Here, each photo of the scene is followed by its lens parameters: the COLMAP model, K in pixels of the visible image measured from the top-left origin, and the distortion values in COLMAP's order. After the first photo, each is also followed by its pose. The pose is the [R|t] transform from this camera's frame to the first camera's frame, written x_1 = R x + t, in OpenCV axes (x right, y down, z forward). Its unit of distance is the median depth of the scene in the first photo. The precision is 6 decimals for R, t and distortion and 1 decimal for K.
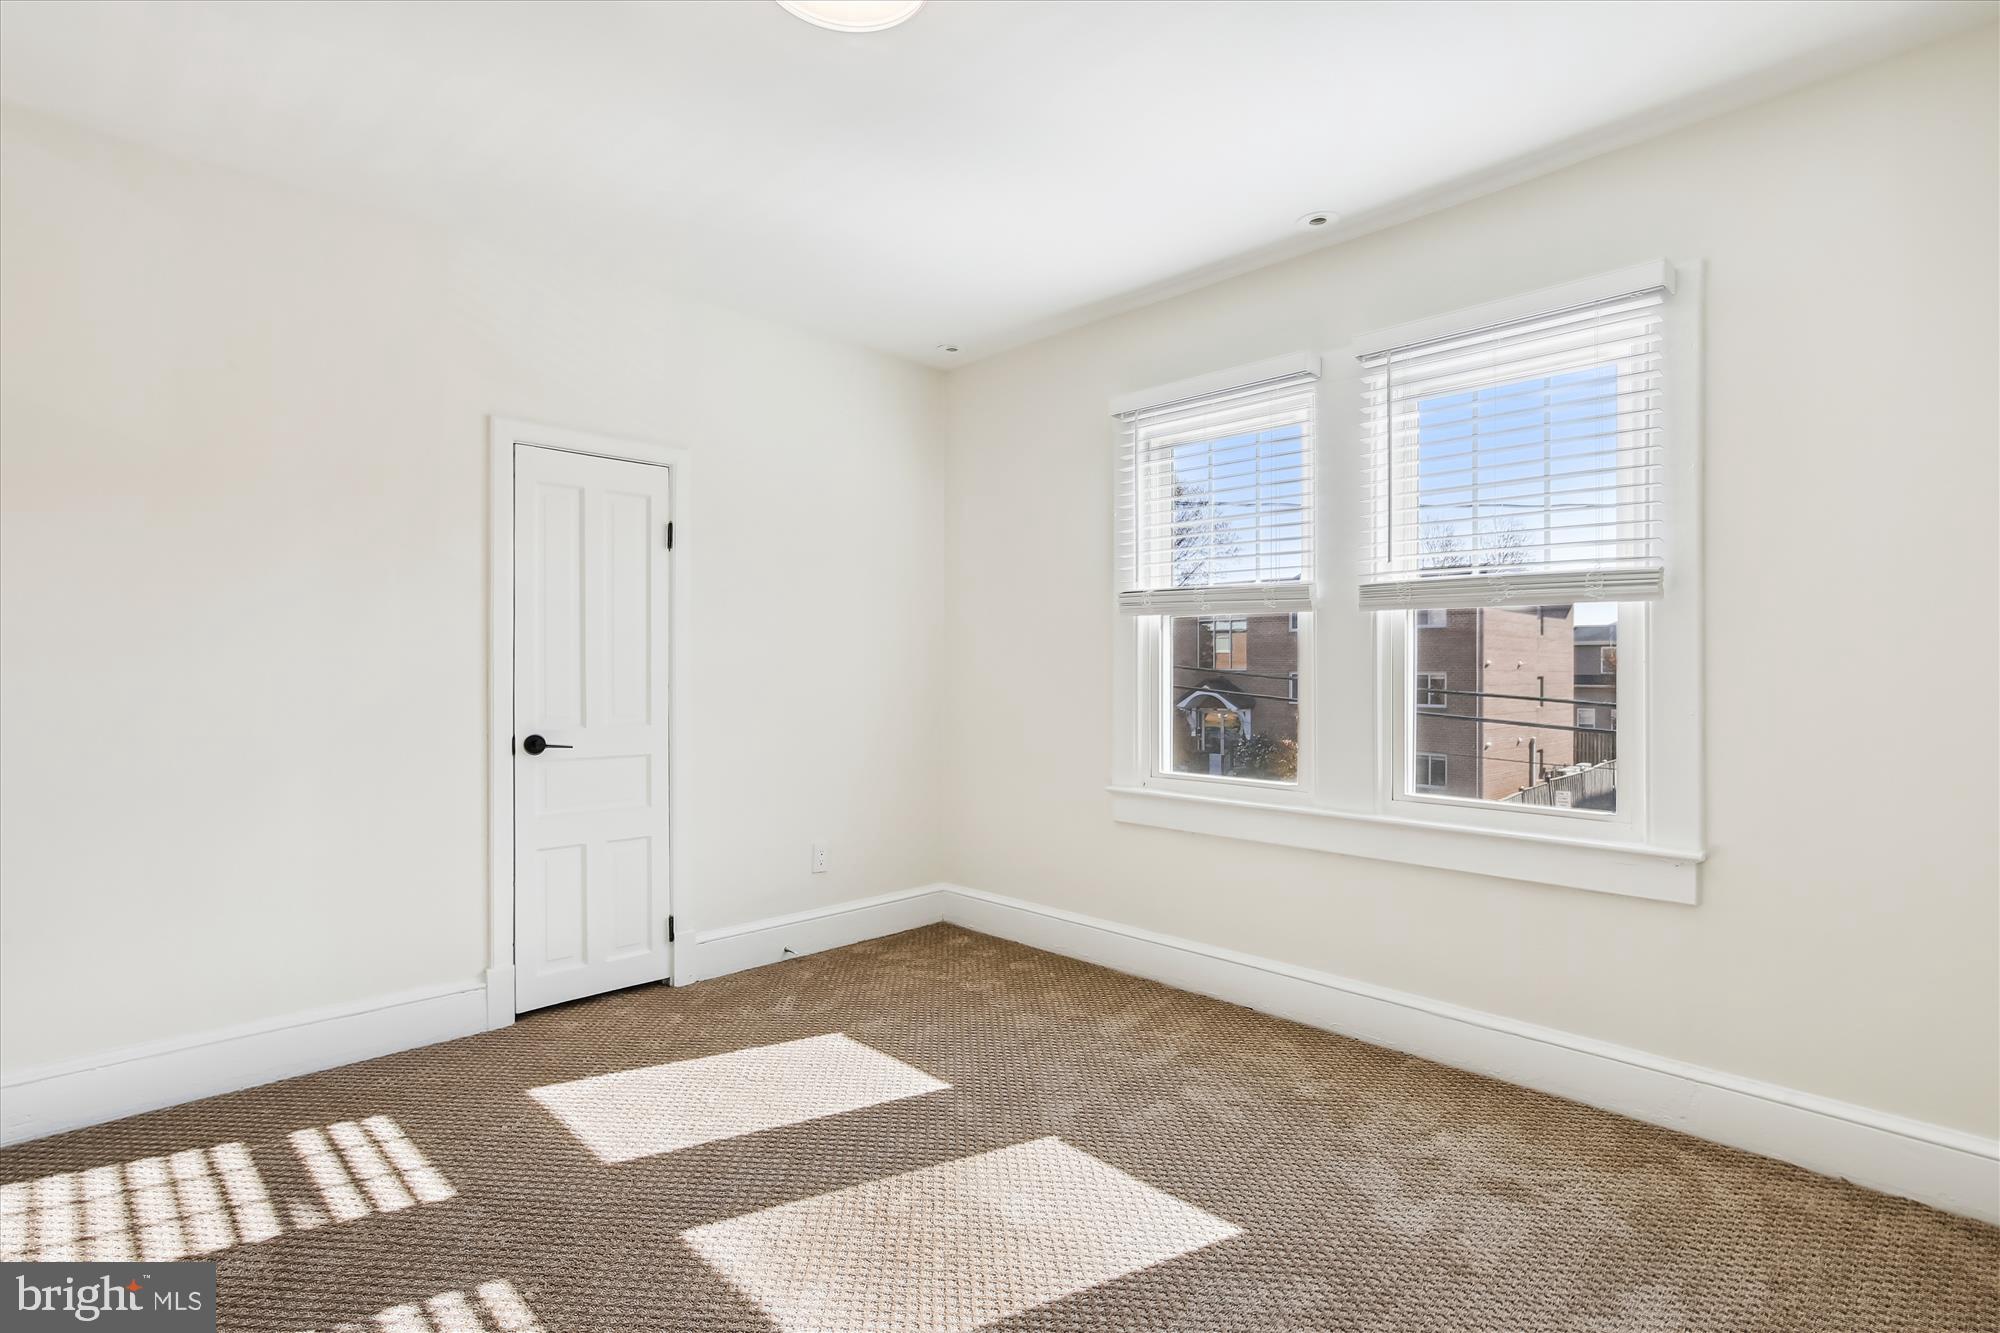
lens RADIAL K [[950.0, 0, 1003.7], [0, 950.0, 663.4], [0, 0, 1]] dist [-0.014601, 0.008267]
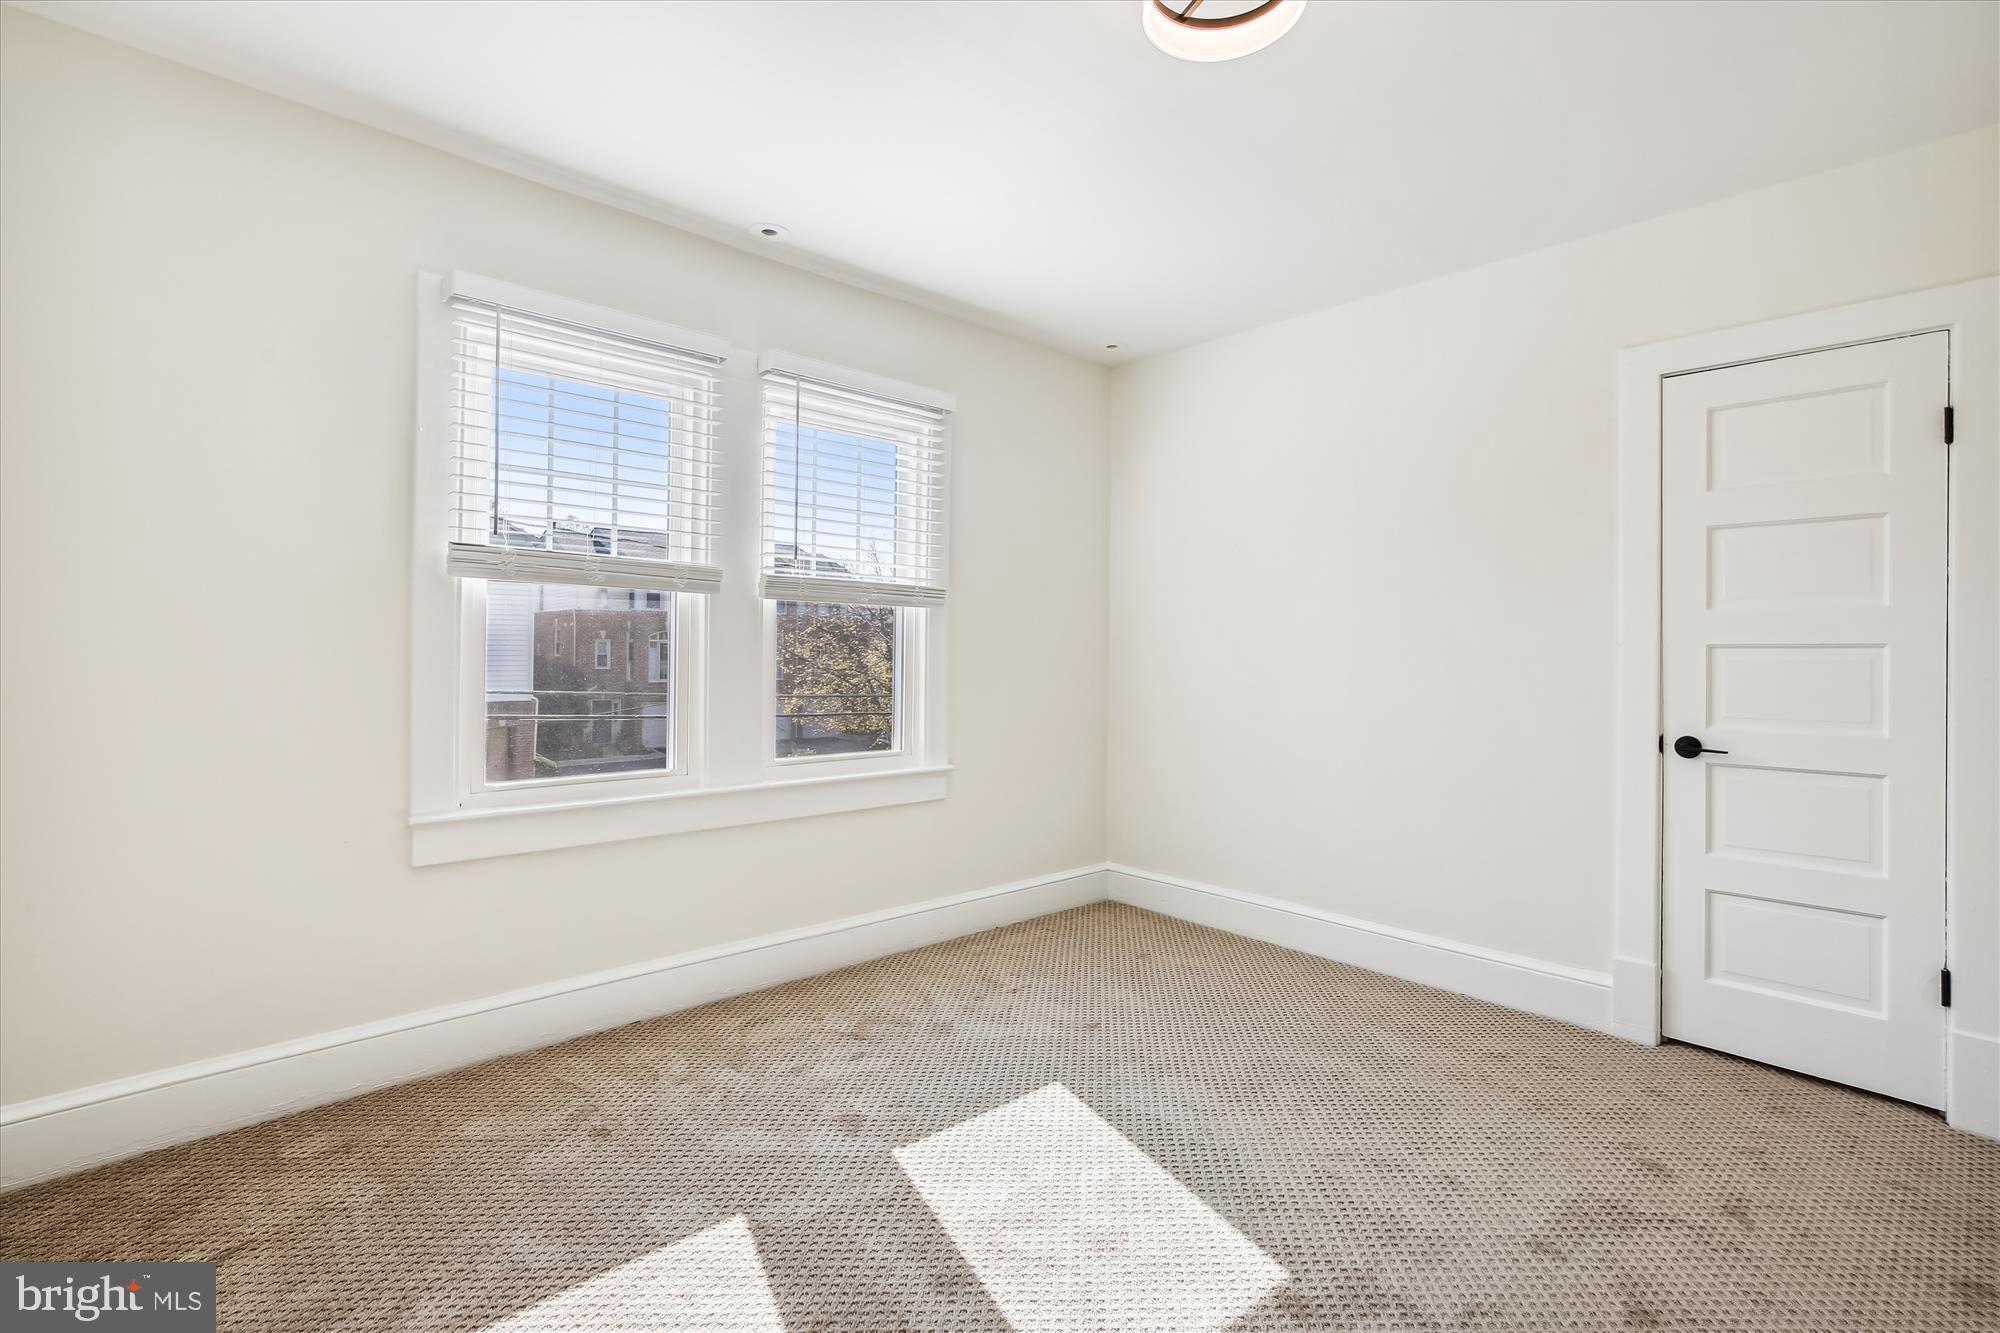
lens RADIAL K [[924.3, 0, 987.0], [0, 924.3, 653.1], [0, 0, 1]] dist [-0.011530, 0.003126]
pose [[0.045000, -0.002624, 0.998984, -0.738232], [-0.011001, 0.999935, 0.003122, 0.000515], [-0.998926, -0.011131, 0.044968, 0.749074]]
